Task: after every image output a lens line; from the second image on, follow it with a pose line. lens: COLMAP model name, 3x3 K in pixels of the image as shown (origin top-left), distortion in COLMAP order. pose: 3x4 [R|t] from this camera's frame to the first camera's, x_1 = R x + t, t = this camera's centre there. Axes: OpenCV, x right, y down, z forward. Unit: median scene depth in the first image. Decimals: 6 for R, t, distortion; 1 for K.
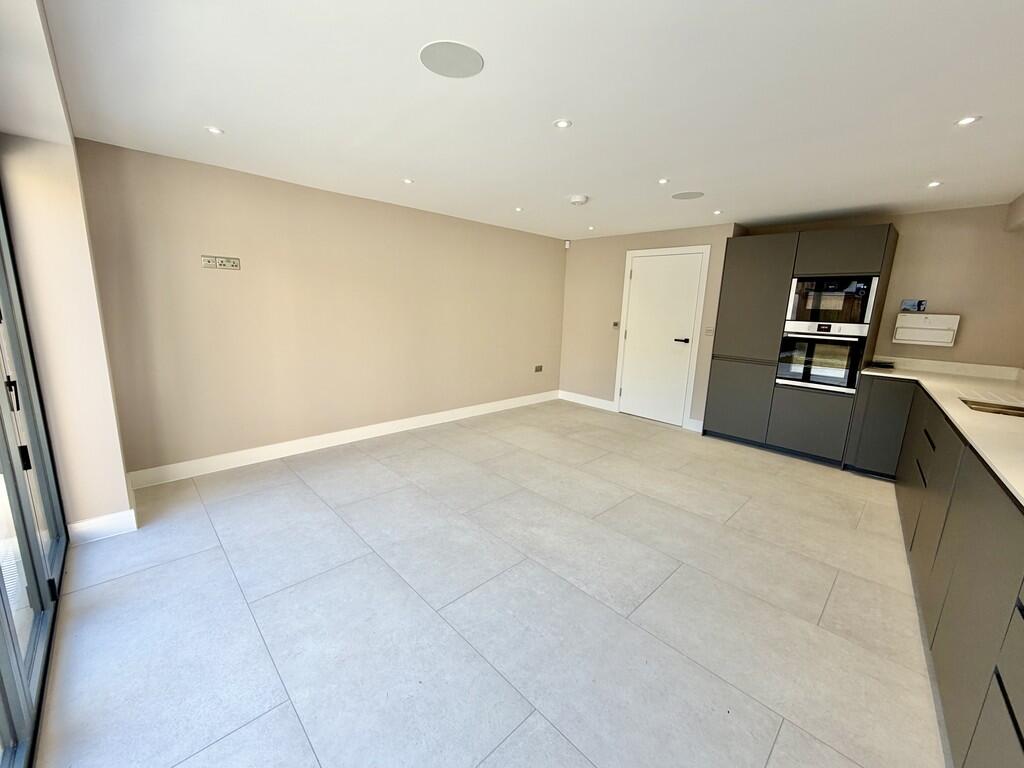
lens RADIAL K [[407.1, 0, 509.4], [0, 407.1, 384.1], [0, 0, 1]] dist [-0.001345, -0.000412]
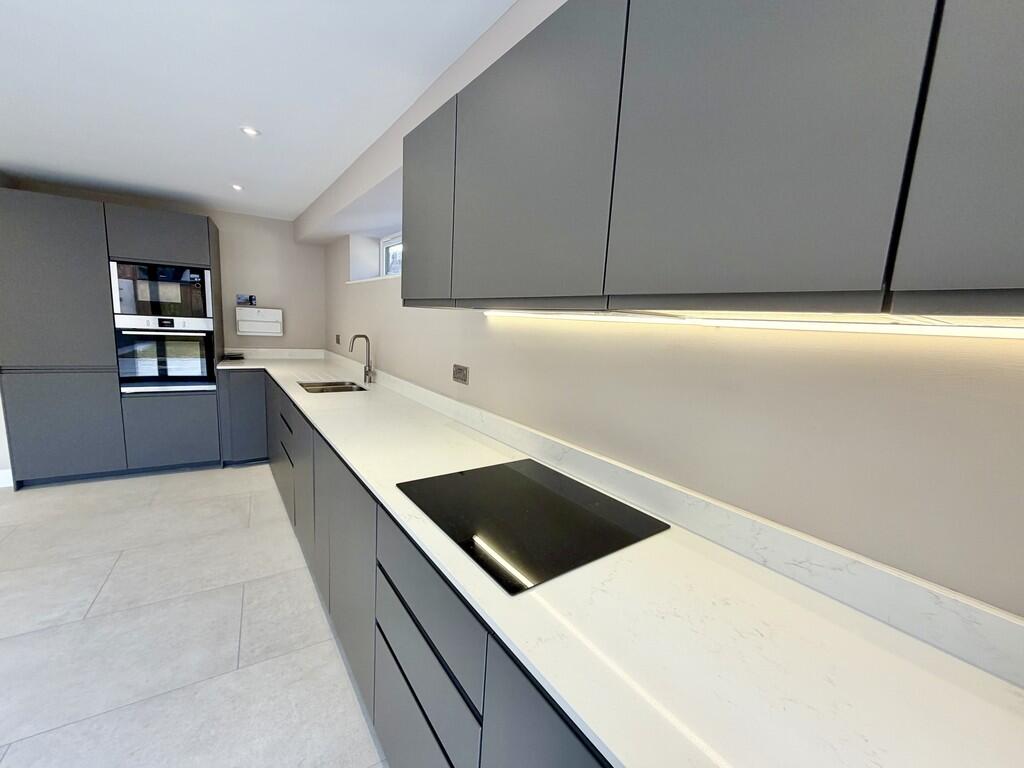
lens RADIAL K [[407.1, 0, 510.9], [0, 407.1, 384.1], [0, 0, 1]] dist [-0.001345, -0.000412]
pose [[0.228405, -0.168702, 0.958838, 0.076683], [0.139764, 0.980352, 0.139195, -0.026436], [-0.963482, 0.102219, 0.247496, 0.073962]]
